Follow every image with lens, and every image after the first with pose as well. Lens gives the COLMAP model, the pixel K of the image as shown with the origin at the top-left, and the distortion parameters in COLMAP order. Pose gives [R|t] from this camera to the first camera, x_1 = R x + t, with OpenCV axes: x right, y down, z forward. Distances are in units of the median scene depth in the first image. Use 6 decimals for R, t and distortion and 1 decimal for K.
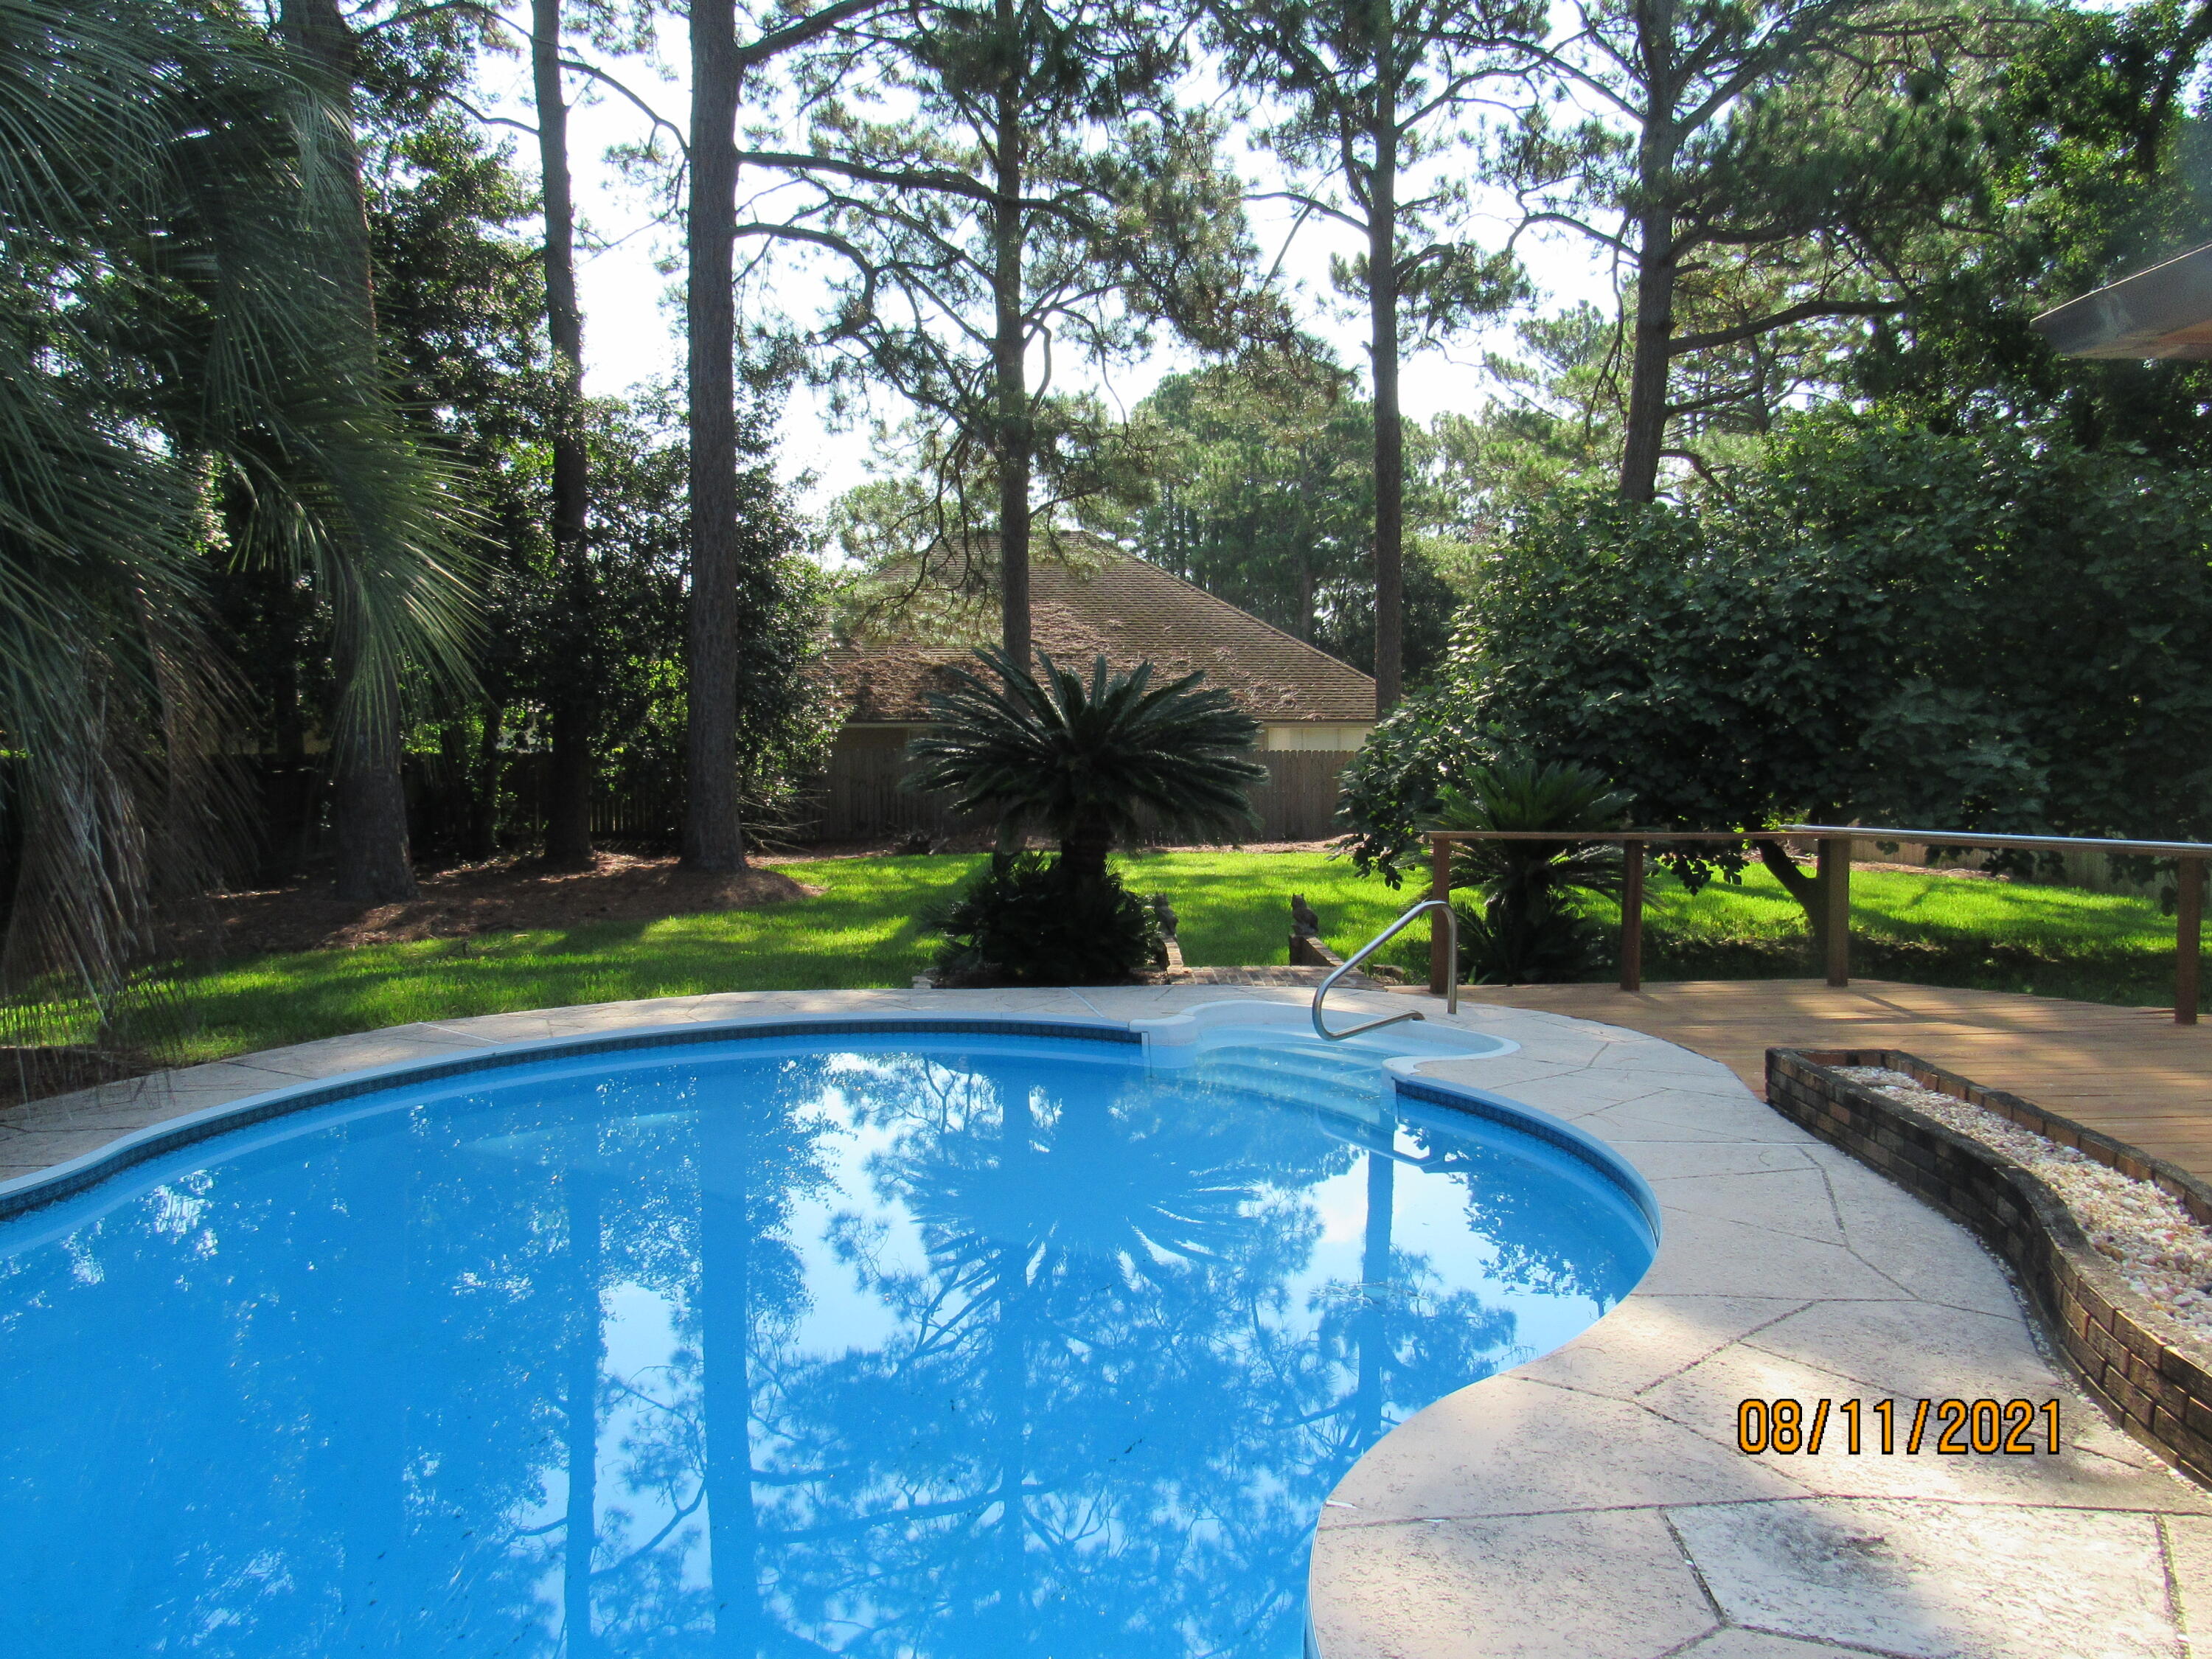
lens RADIAL K [[1587.4, 0, 1104.2], [0, 1587.4, 833.8], [0, 0, 1]] dist [-0.021246, 0.004531]
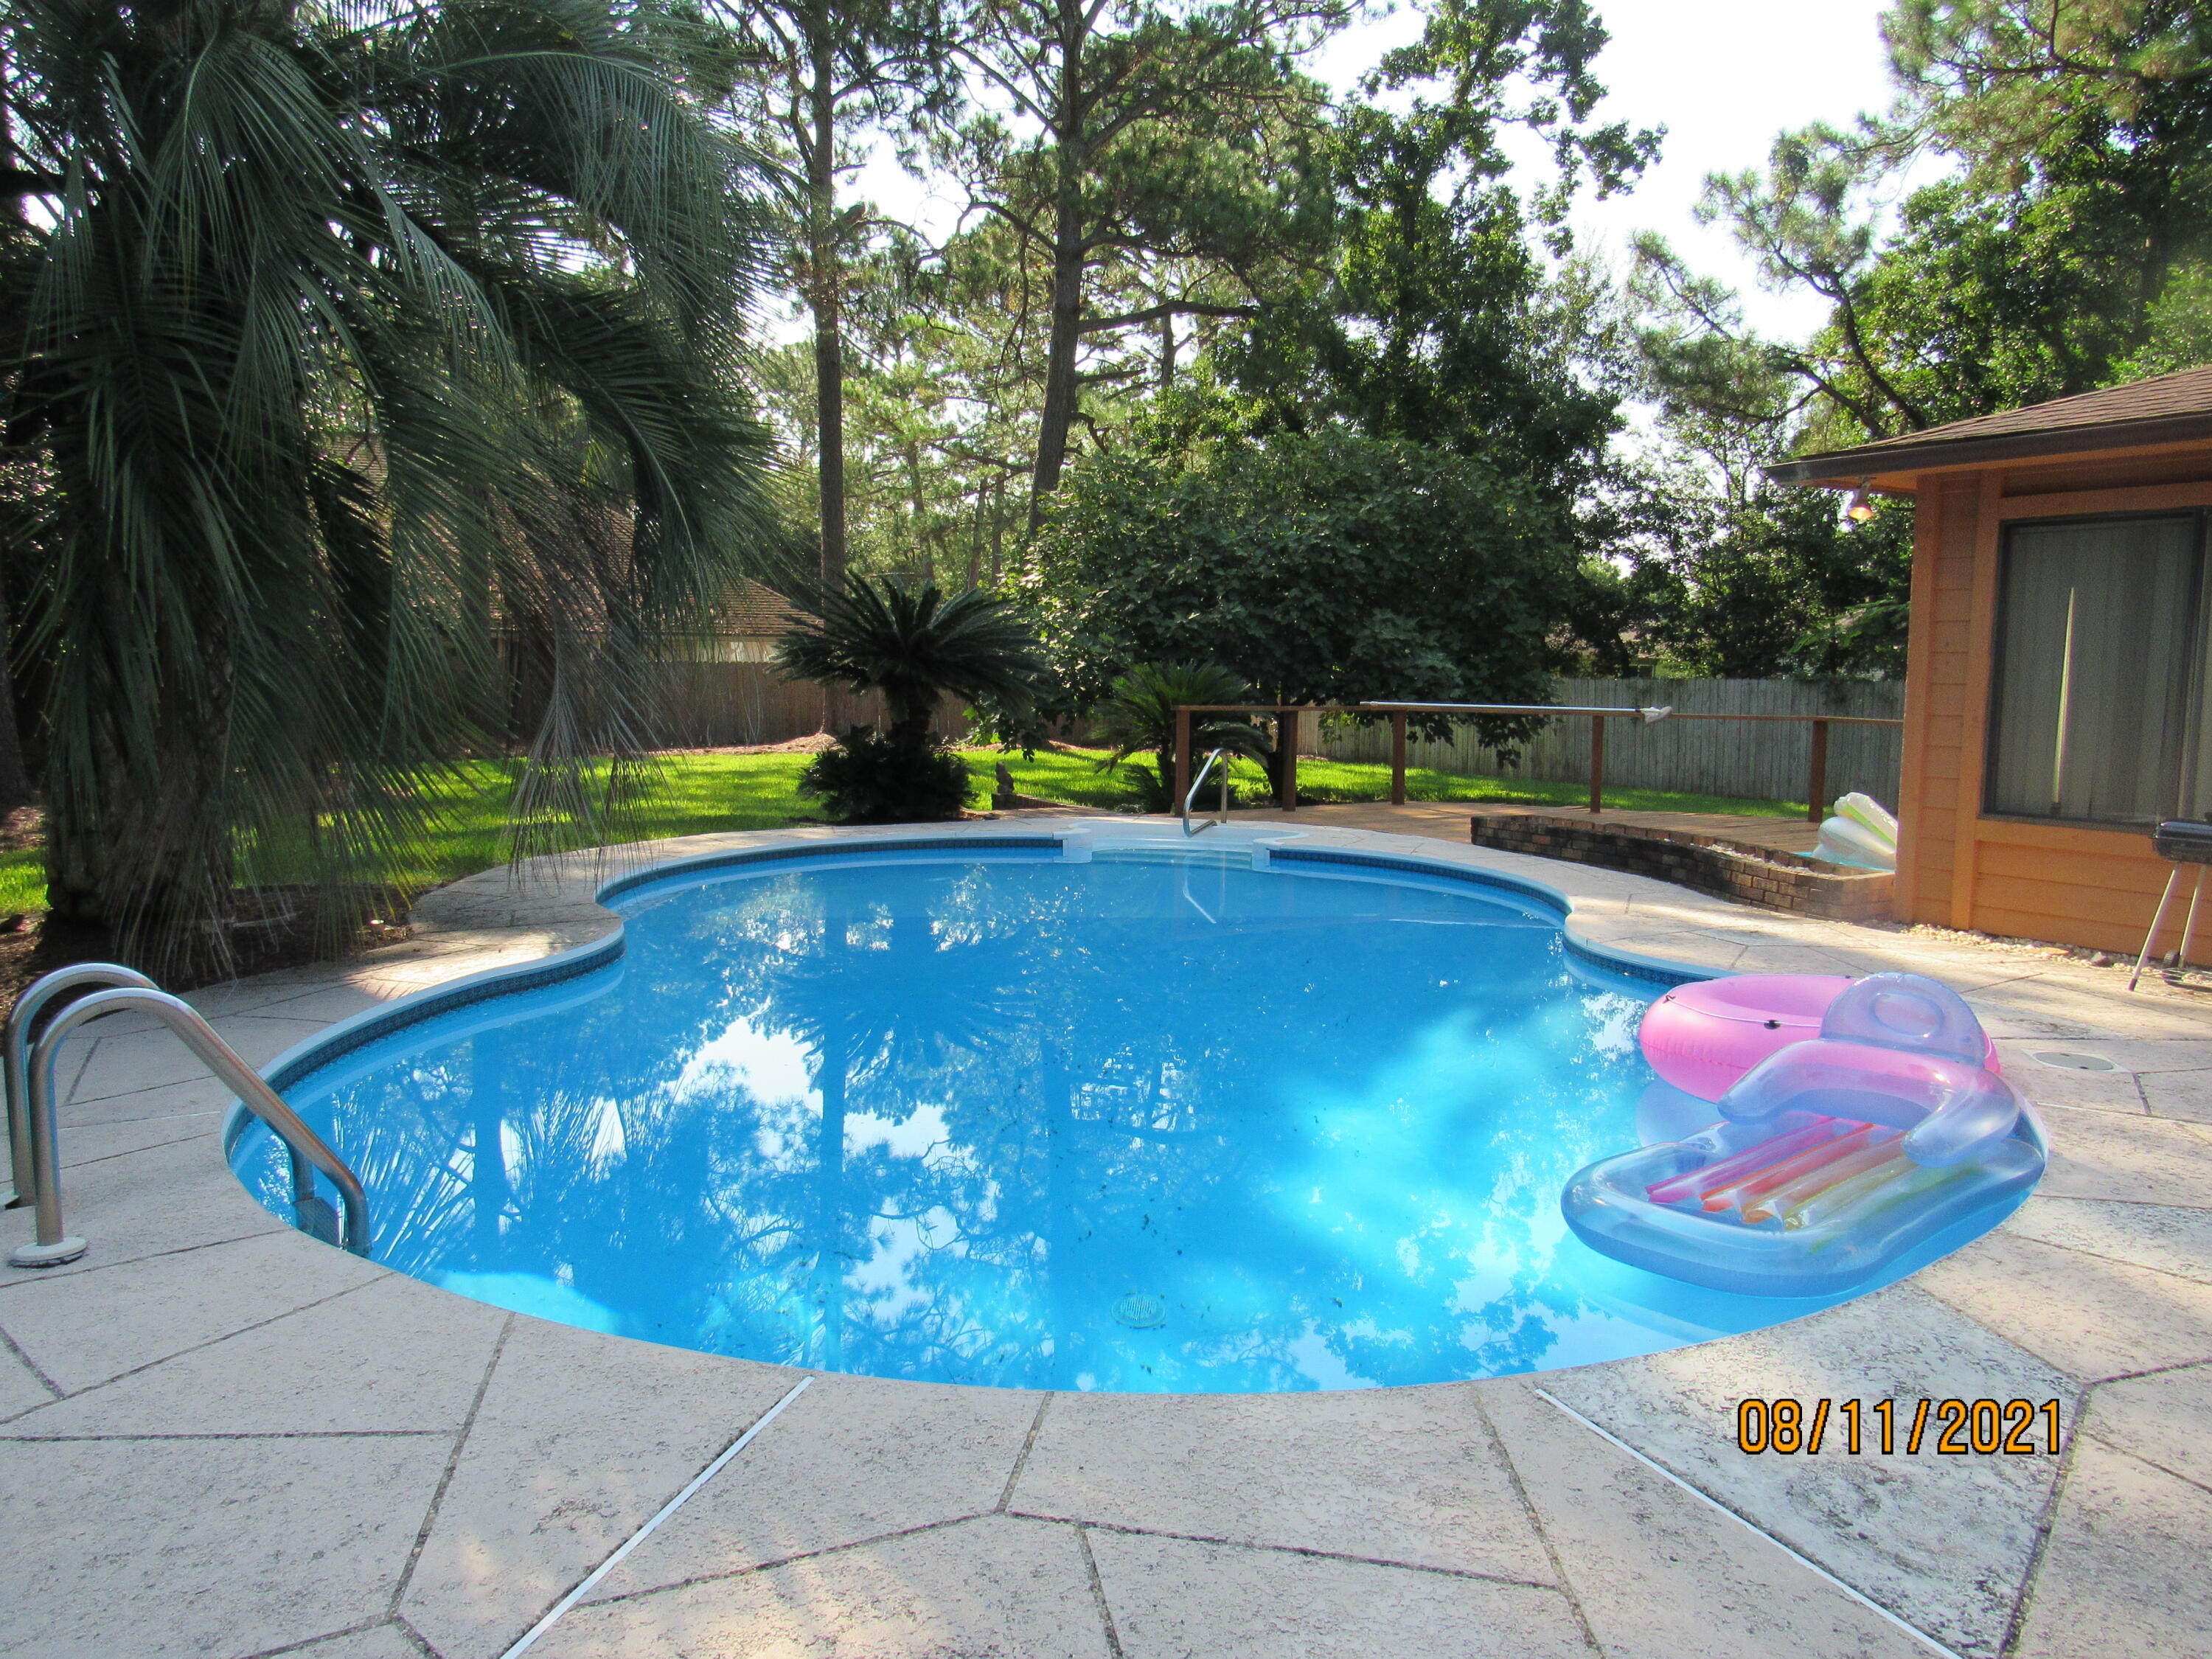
lens RADIAL K [[1587.4, 0, 1109.7], [0, 1587.4, 827.6], [0, 0, 1]] dist [-0.021246, 0.004531]
pose [[0.887785, -0.039832, 0.458531, -0.384624], [0.018572, 0.998537, 0.050783, 0.025839], [-0.459883, -0.036568, 0.887226, -0.199016]]
